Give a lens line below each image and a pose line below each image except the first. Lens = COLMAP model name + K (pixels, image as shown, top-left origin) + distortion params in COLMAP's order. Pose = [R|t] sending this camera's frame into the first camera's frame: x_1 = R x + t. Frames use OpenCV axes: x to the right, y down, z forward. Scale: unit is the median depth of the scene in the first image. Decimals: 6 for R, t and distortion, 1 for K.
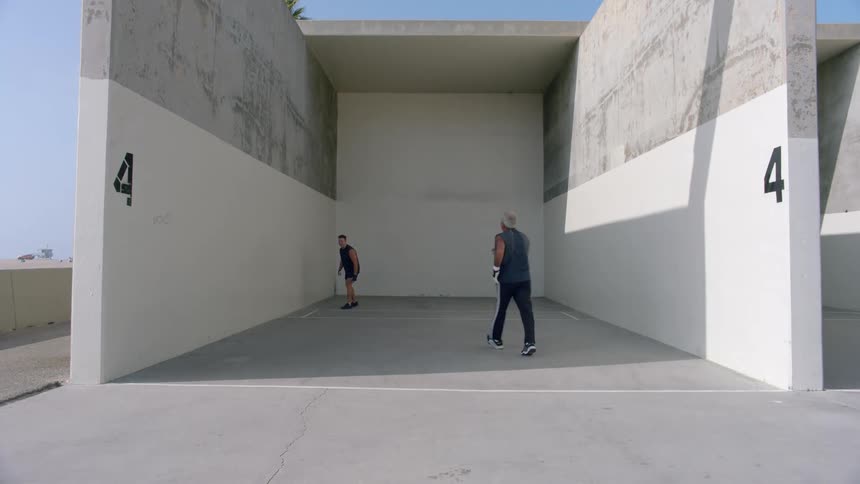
lens RADIAL K [[611.2, 0, 423.7], [0, 611.2, 237.4], [0, 0, 1]] dist [-0.091965, 0.089647]
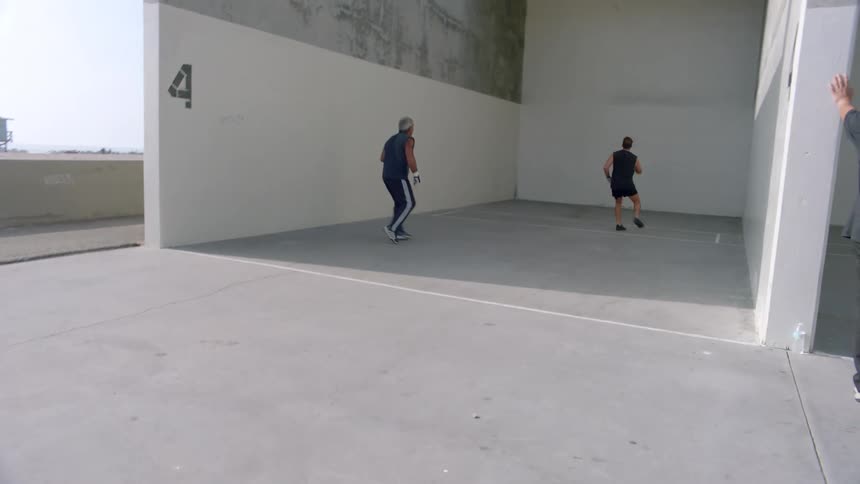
lens RADIAL K [[611.2, 0, 428.6], [0, 611.2, 237.8], [0, 0, 1]] dist [-0.091965, 0.089647]
pose [[0.894342, 0.095140, -0.437151, 0.360973], [-0.025789, 0.986465, 0.161931, -0.002689], [0.446640, -0.133548, 0.884690, 0.072386]]
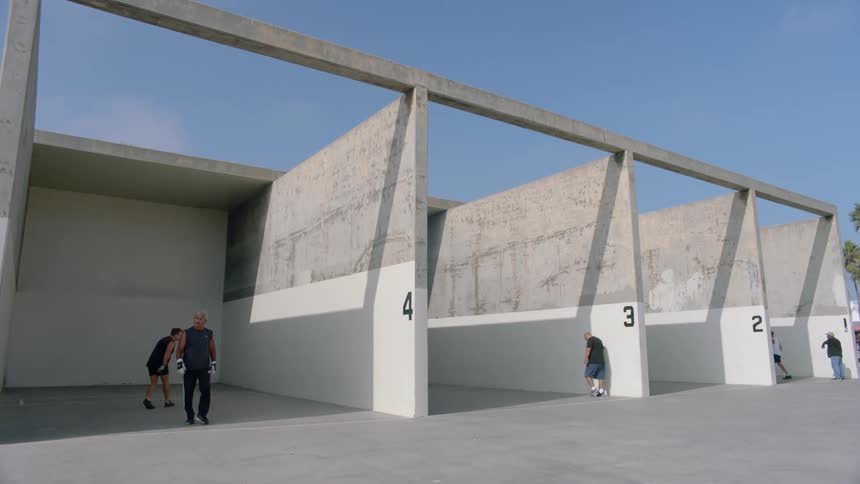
lens RADIAL K [[611.2, 0, 435.3], [0, 611.2, 241.4], [0, 0, 1]] dist [-0.091965, 0.089647]
pose [[0.814544, 0.097542, 0.571842, -0.316861], [-0.014587, 0.988894, -0.147903, -0.012312], [-0.579918, 0.112132, 0.806921, -0.431081]]
